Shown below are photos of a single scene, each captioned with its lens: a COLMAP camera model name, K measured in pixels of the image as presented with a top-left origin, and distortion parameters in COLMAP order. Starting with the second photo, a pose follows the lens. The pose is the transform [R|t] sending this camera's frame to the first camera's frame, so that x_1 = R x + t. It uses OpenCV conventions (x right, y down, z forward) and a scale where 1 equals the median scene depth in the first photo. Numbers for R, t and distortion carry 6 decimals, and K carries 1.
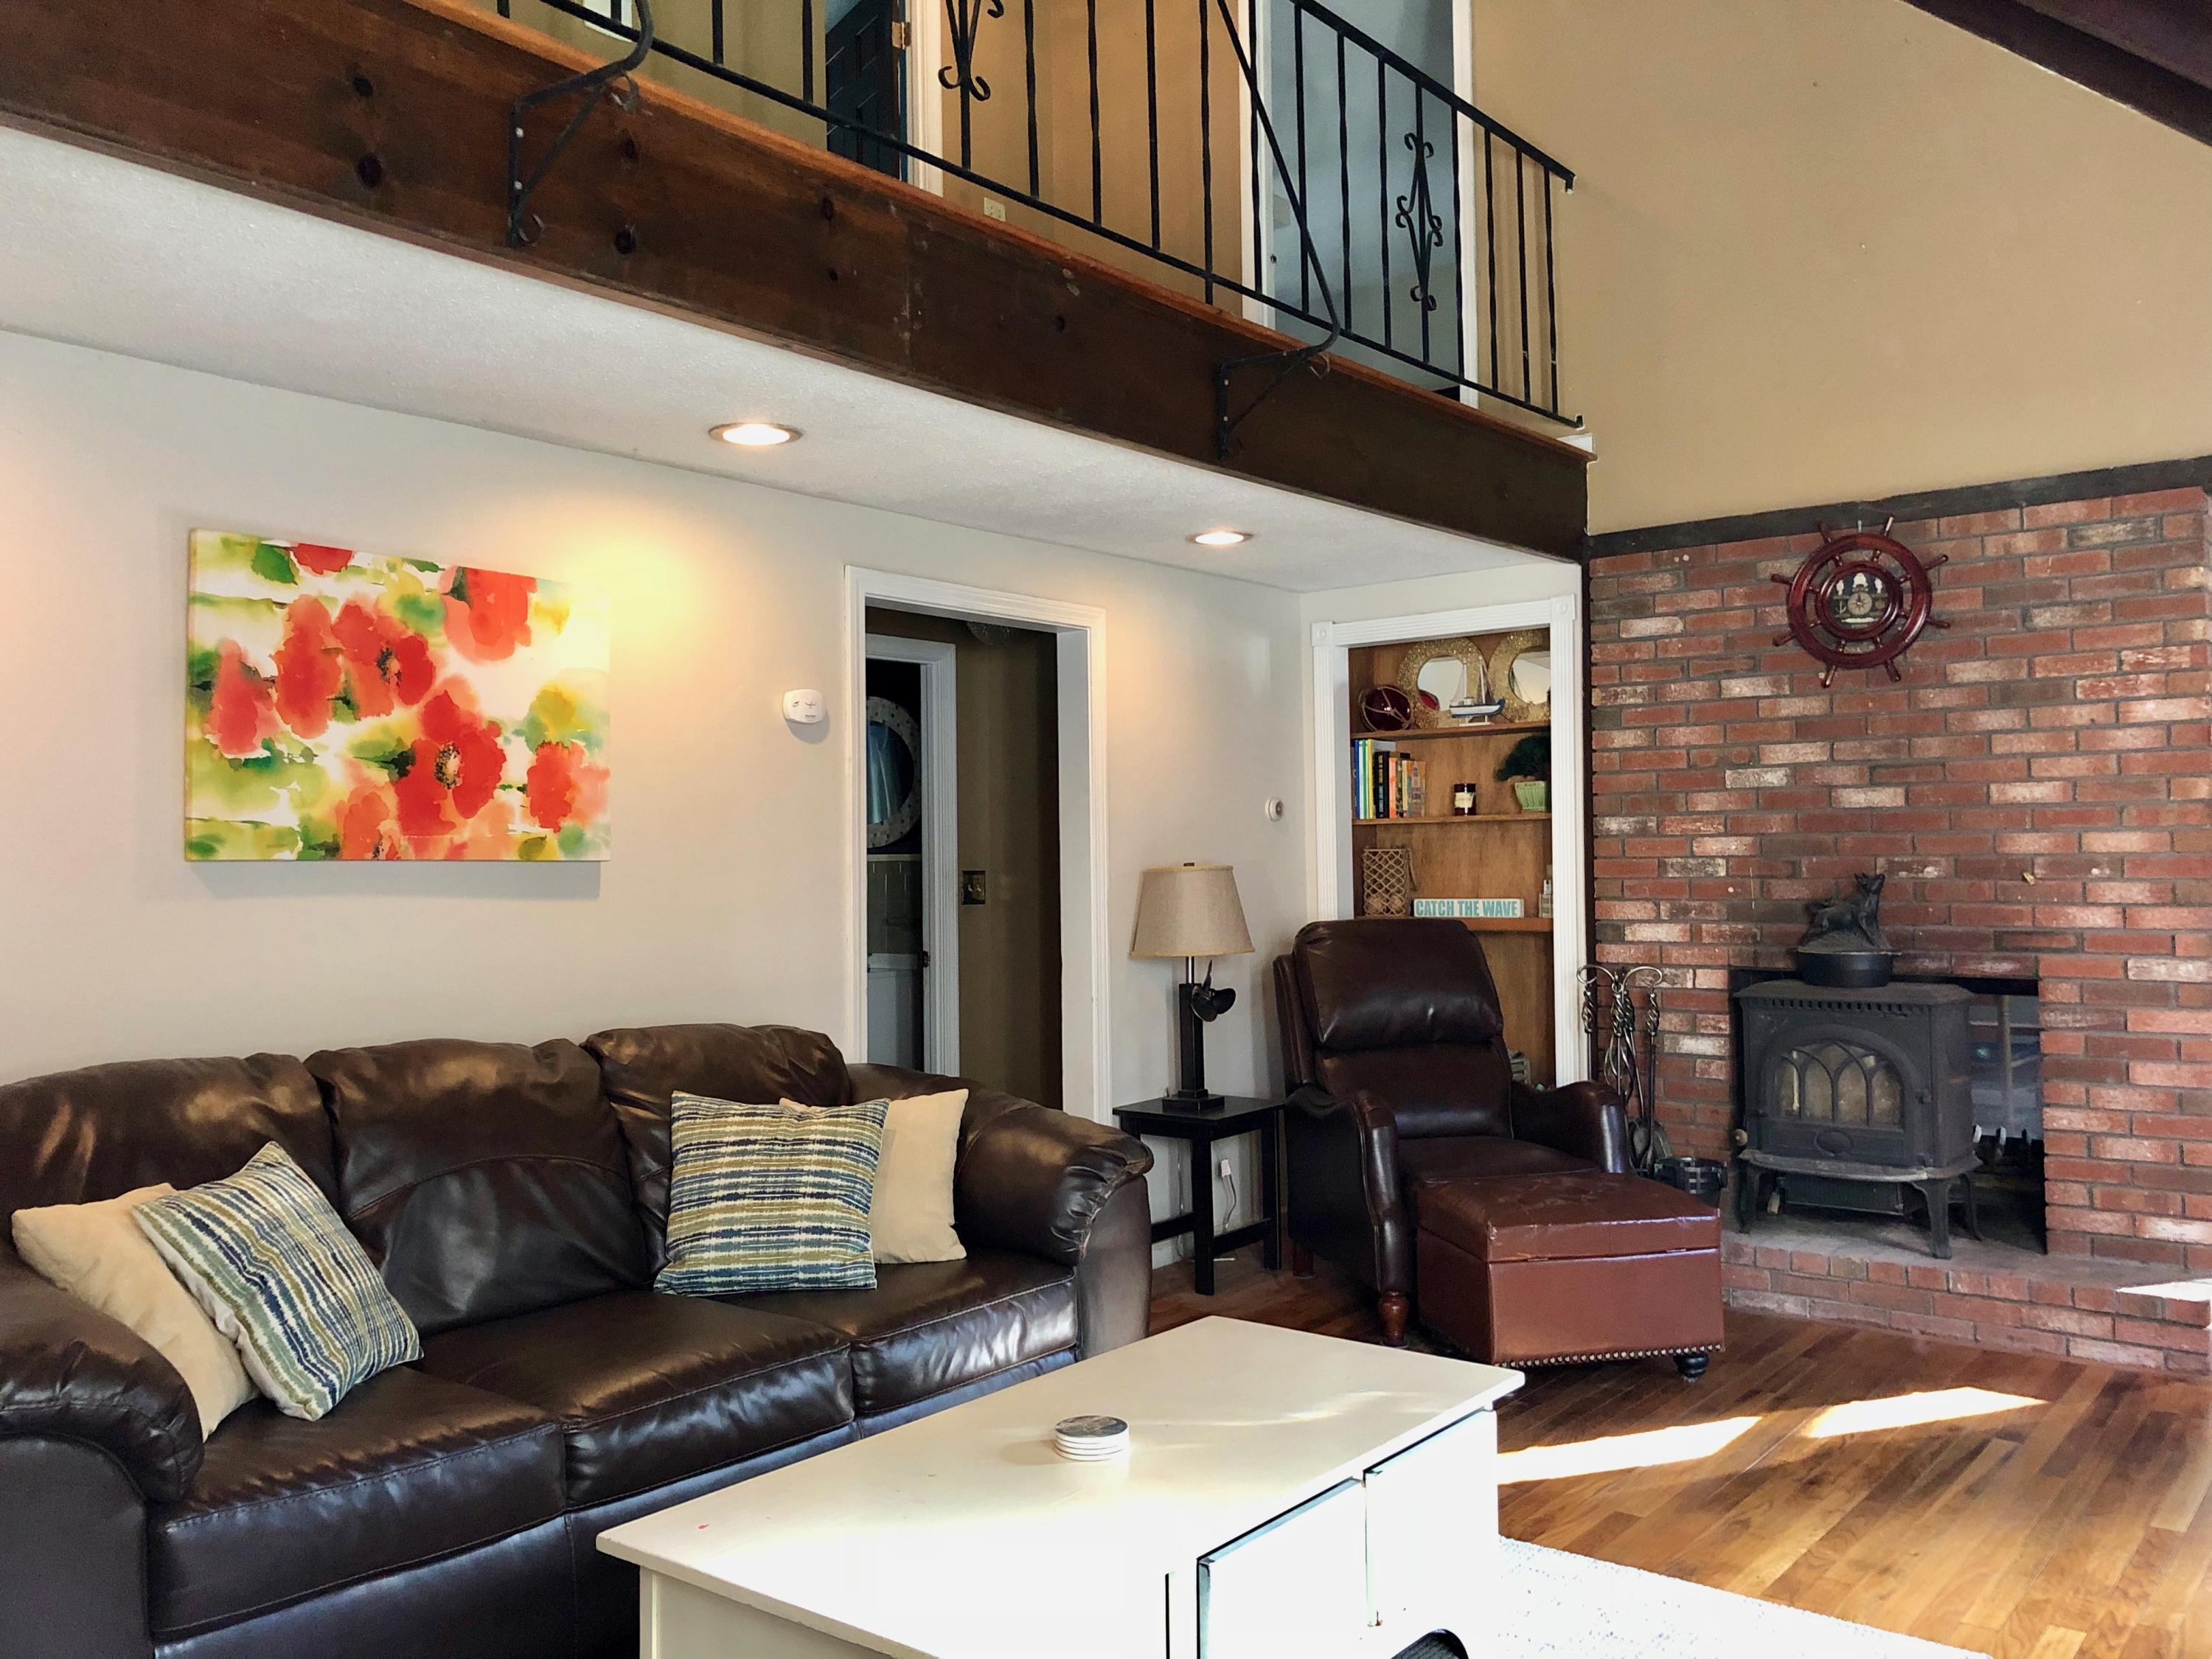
lens RADIAL K [[1866.0, 0, 1120.5], [0, 1866.0, 816.5], [0, 0, 1]] dist [0.044098, -0.052480]
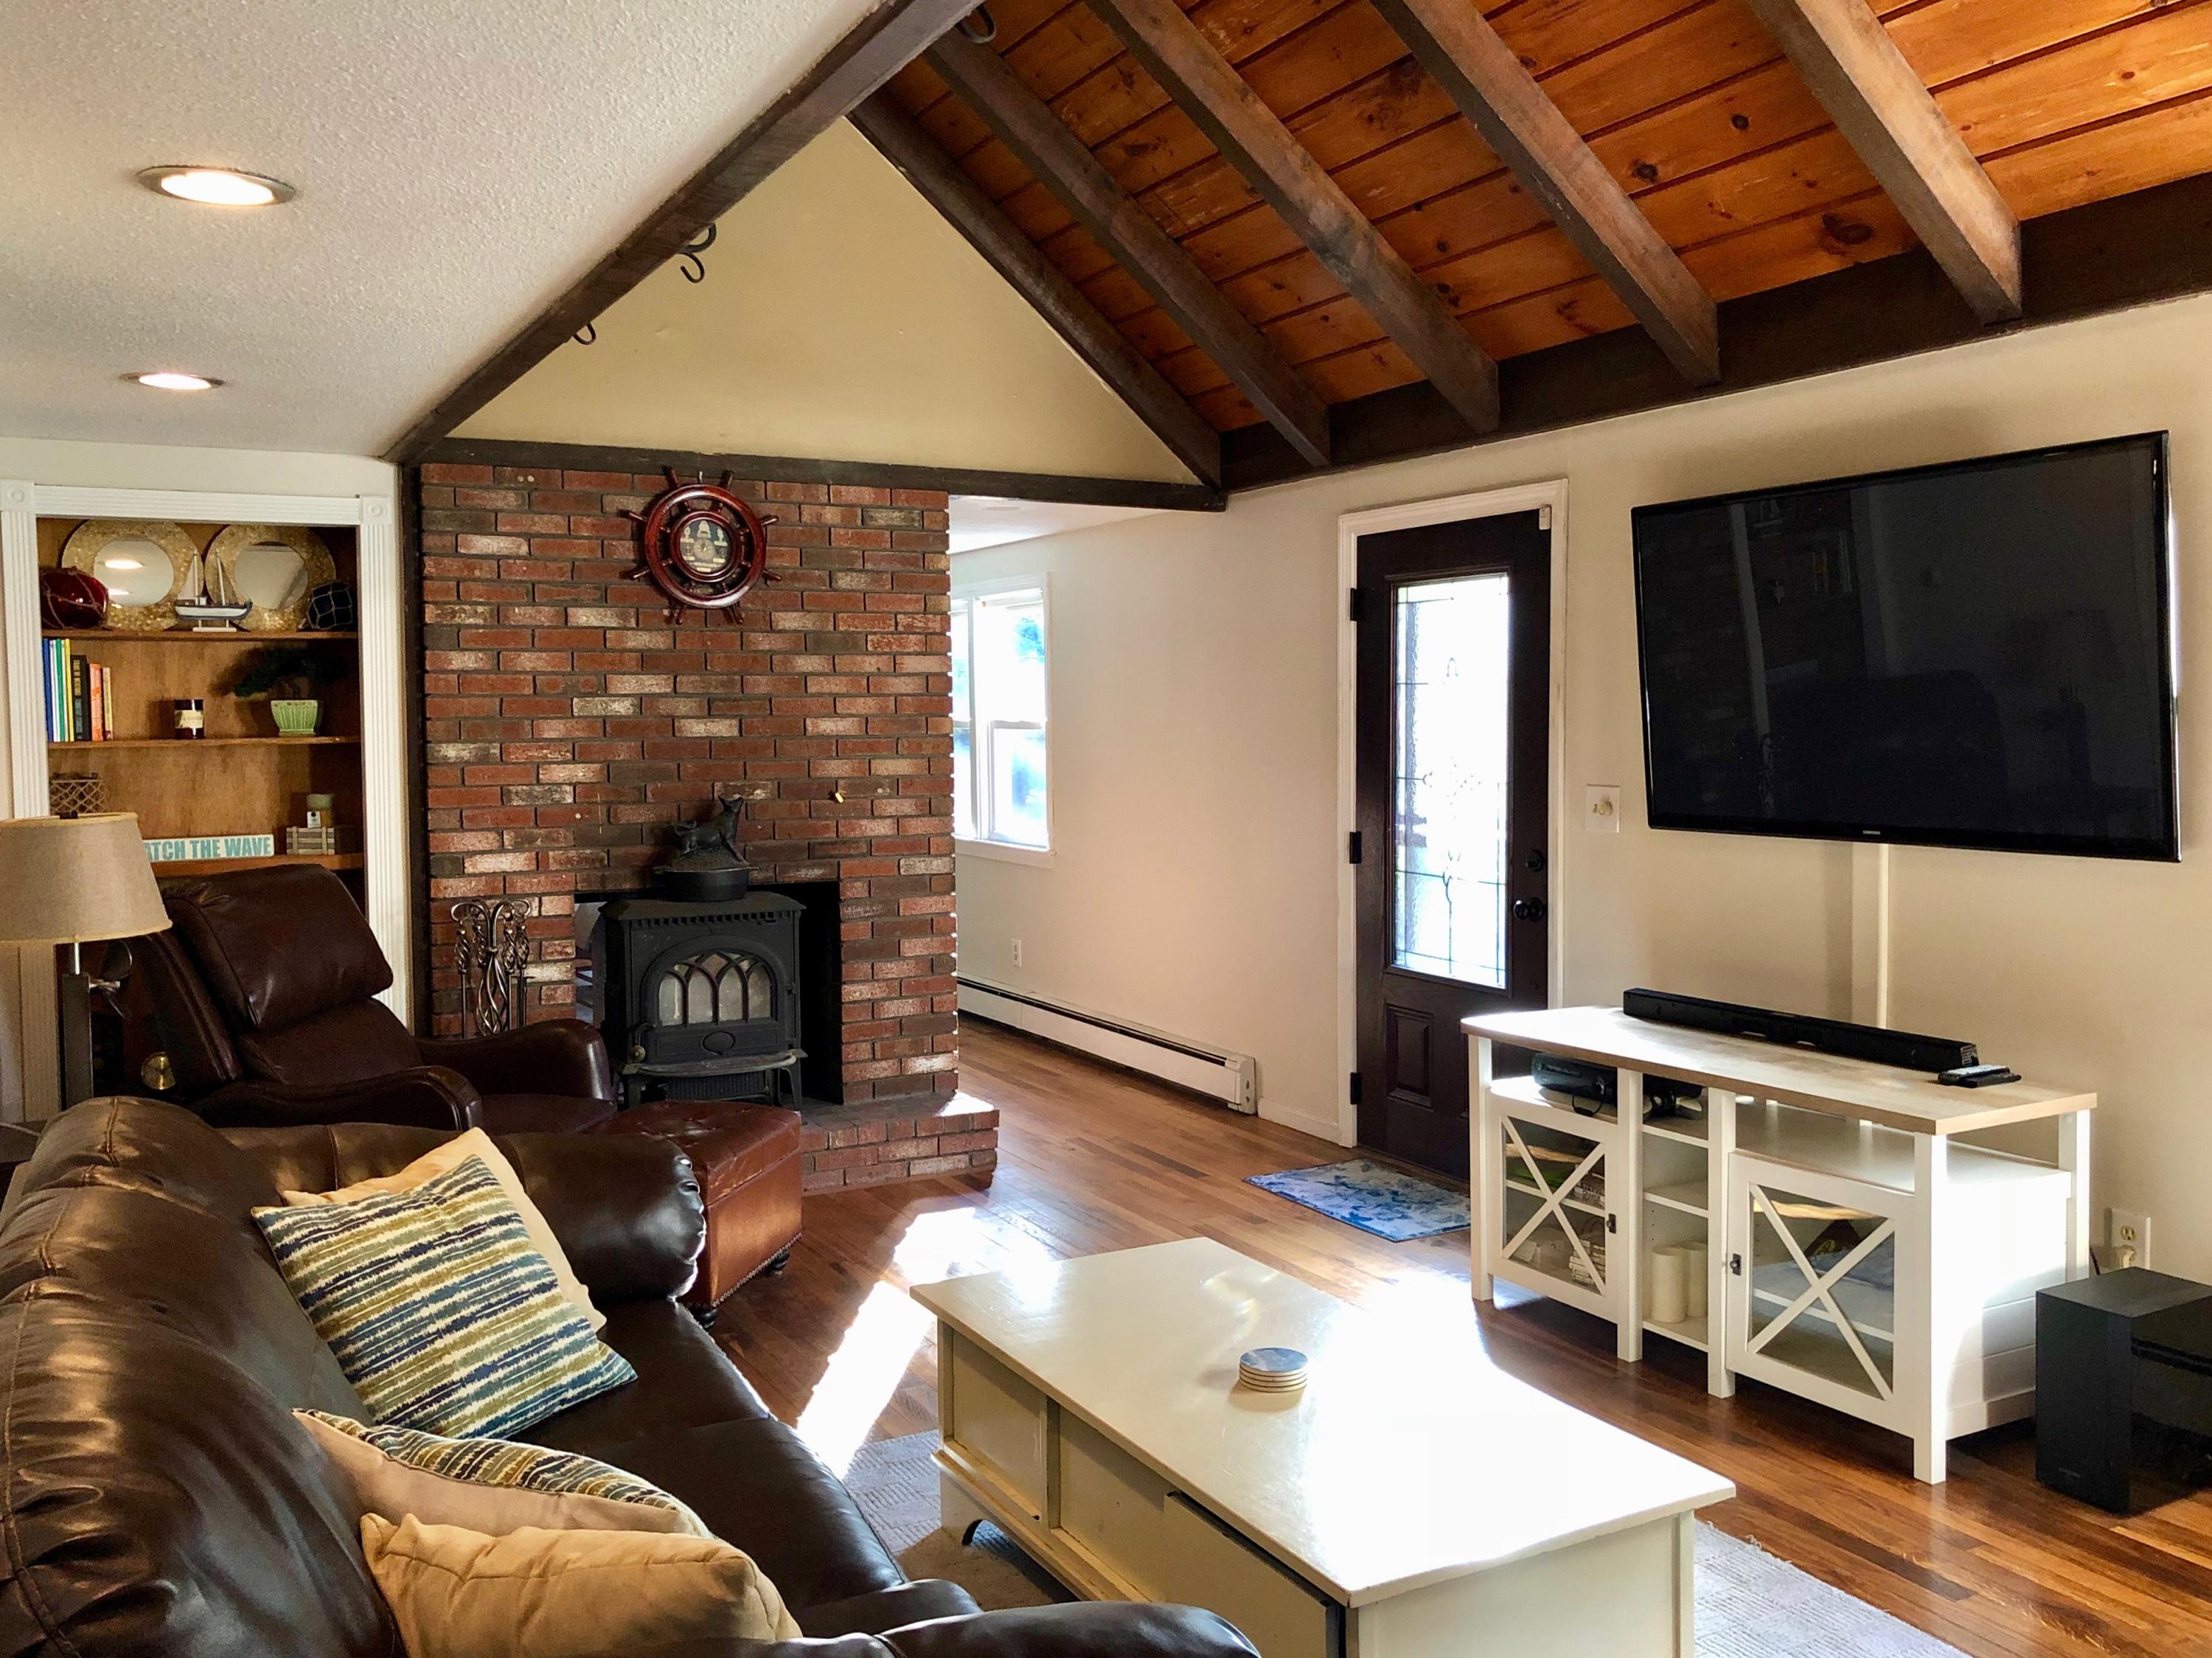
lens RADIAL K [[1865.8, 0, 1120.7], [0, 1865.8, 834.4], [0, 0, 1]] dist [0.044098, -0.052480]
pose [[0.376093, -0.048994, 0.925286, -0.530047], [-0.015335, 0.998135, 0.059085, -0.016336], [-0.926455, -0.036411, 0.374641, 0.364521]]
